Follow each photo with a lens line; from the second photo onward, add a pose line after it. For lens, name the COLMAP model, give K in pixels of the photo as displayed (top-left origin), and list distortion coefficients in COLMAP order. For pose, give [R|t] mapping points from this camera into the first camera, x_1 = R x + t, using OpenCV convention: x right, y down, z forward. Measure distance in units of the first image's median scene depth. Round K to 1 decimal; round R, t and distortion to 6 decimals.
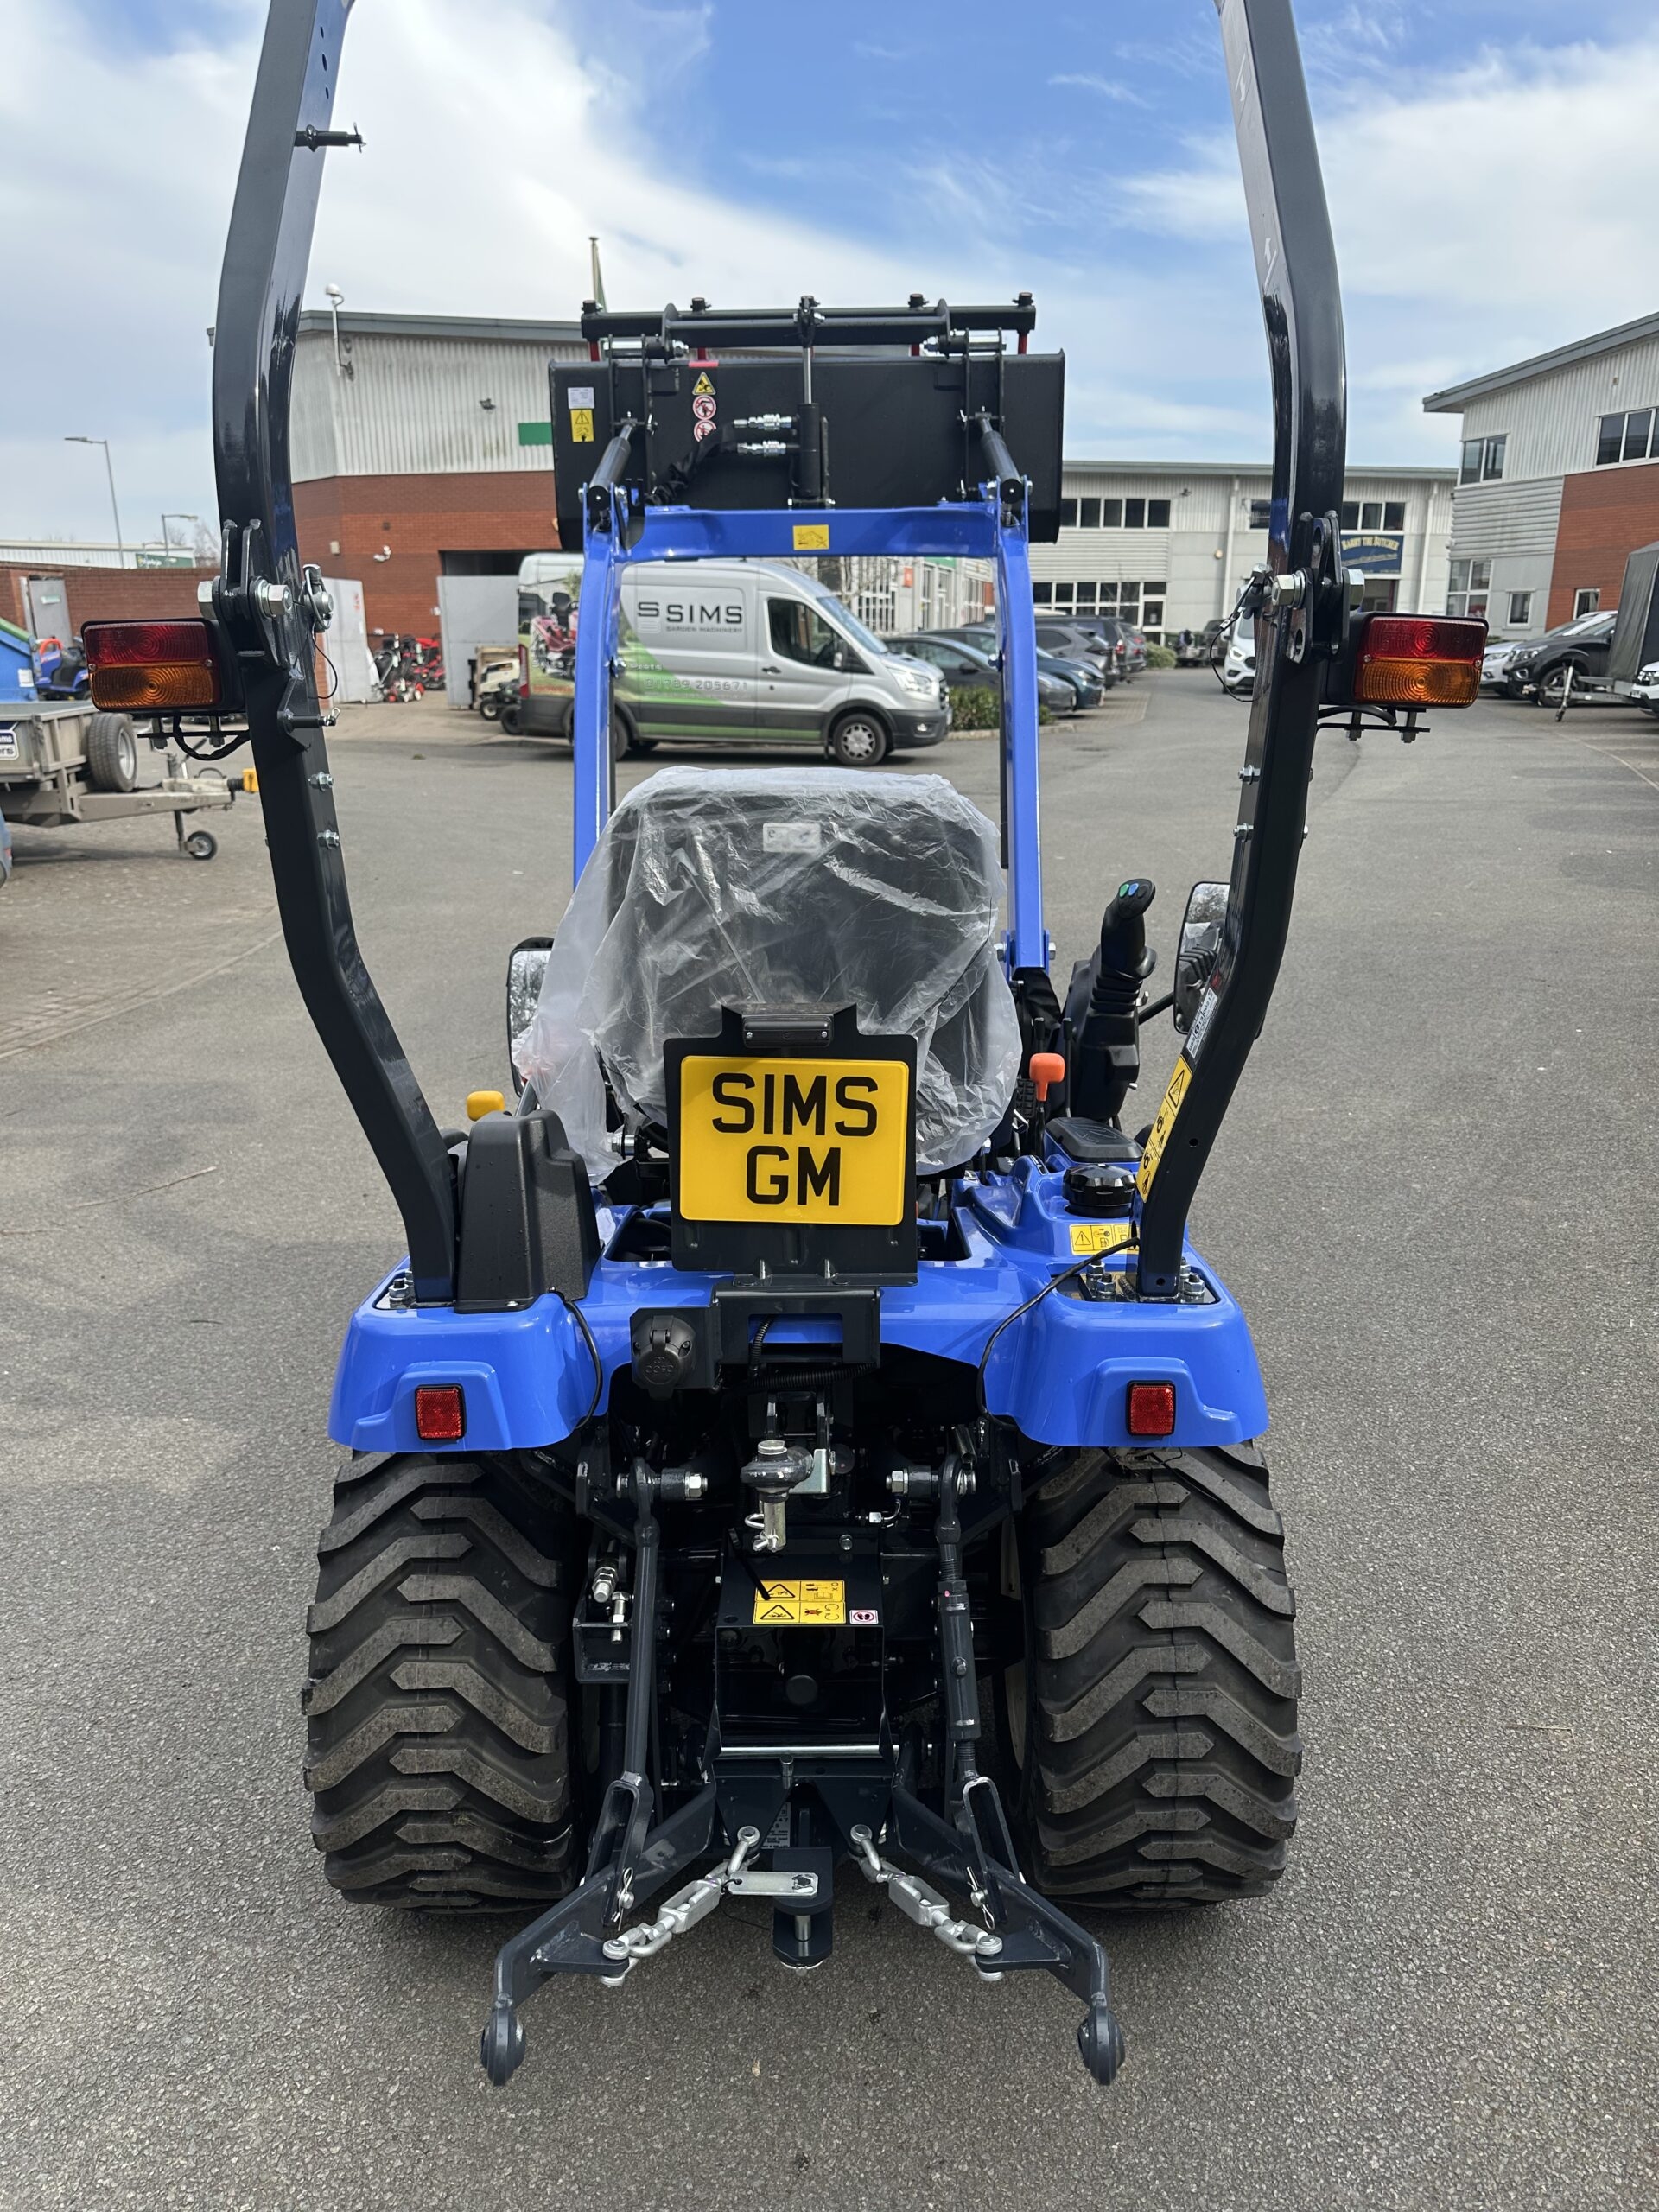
lens RADIAL K [[1544.3, 0, 830.7], [0, 1544.3, 1106.0], [0, 0, 1]] dist [0.060462, -0.116923]
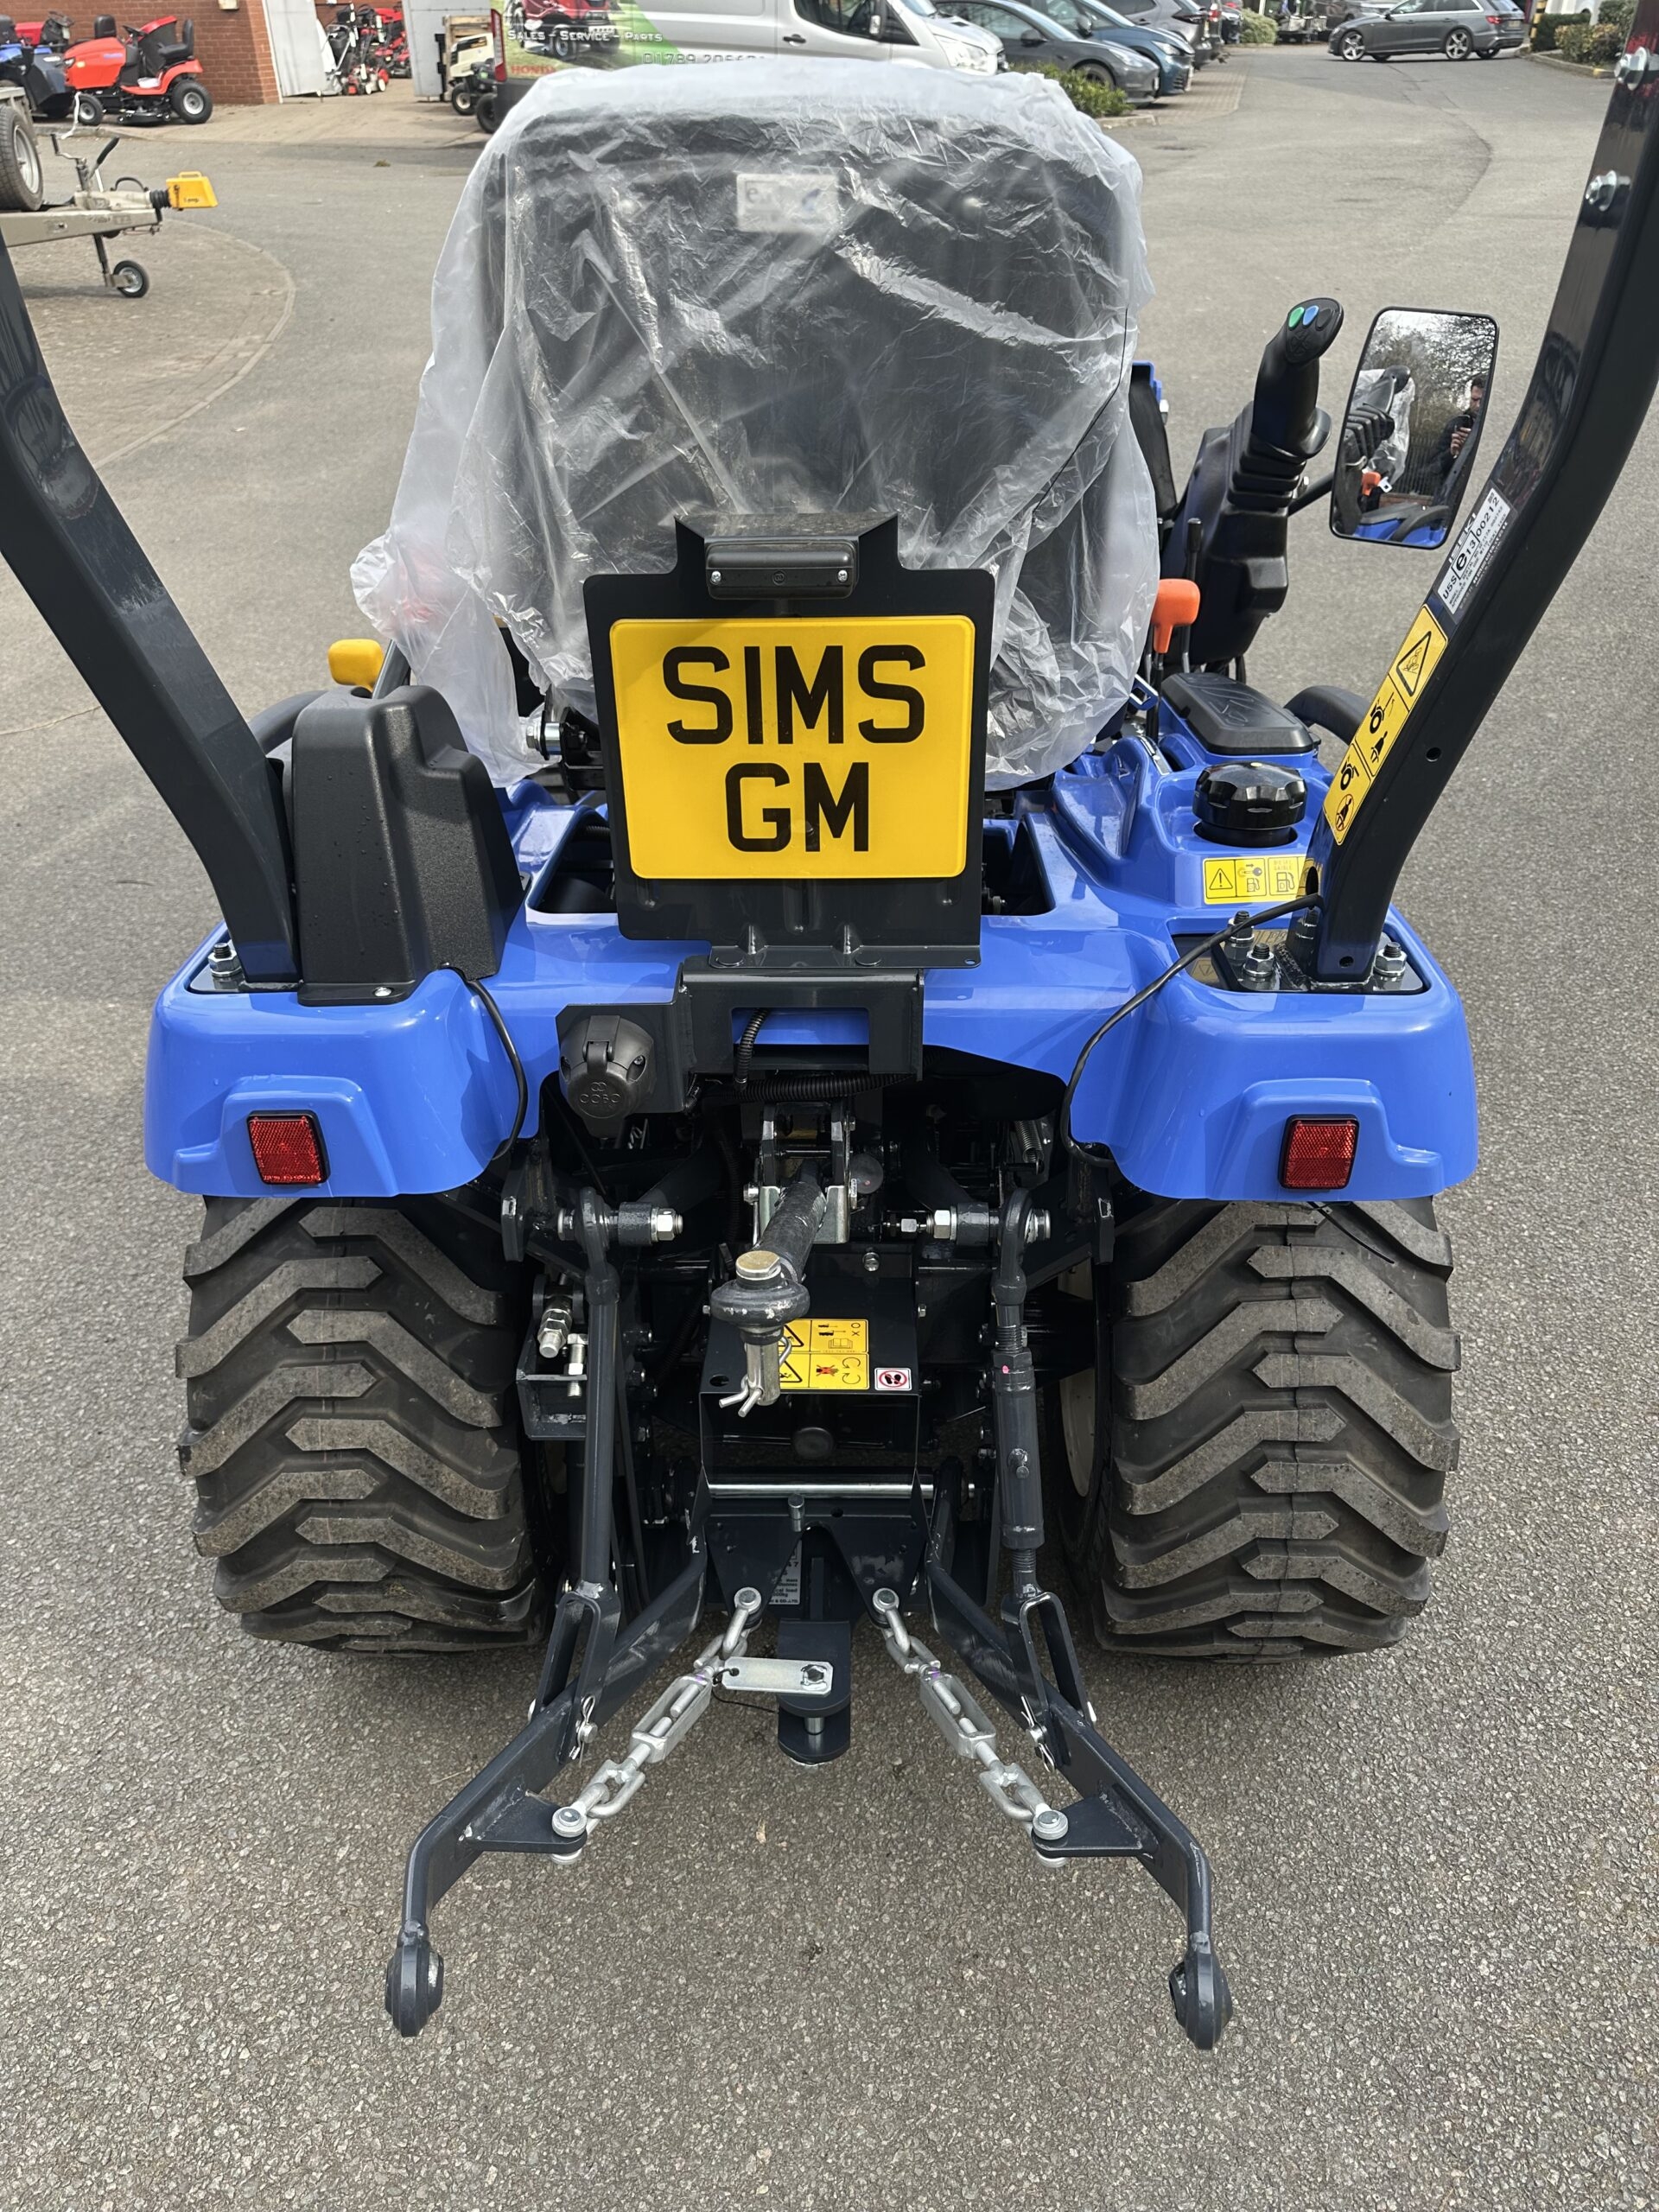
lens RADIAL K [[1534.4, 0, 826.1], [0, 1534.4, 1107.9], [0, 0, 1]] dist [0.069846, -0.112406]
pose [[0.999755, 0.007848, -0.020709, 0.002797], [-0.000826, 0.947674, 0.319238, -0.036991], [0.022131, -0.319142, 0.947448, 0.318332]]
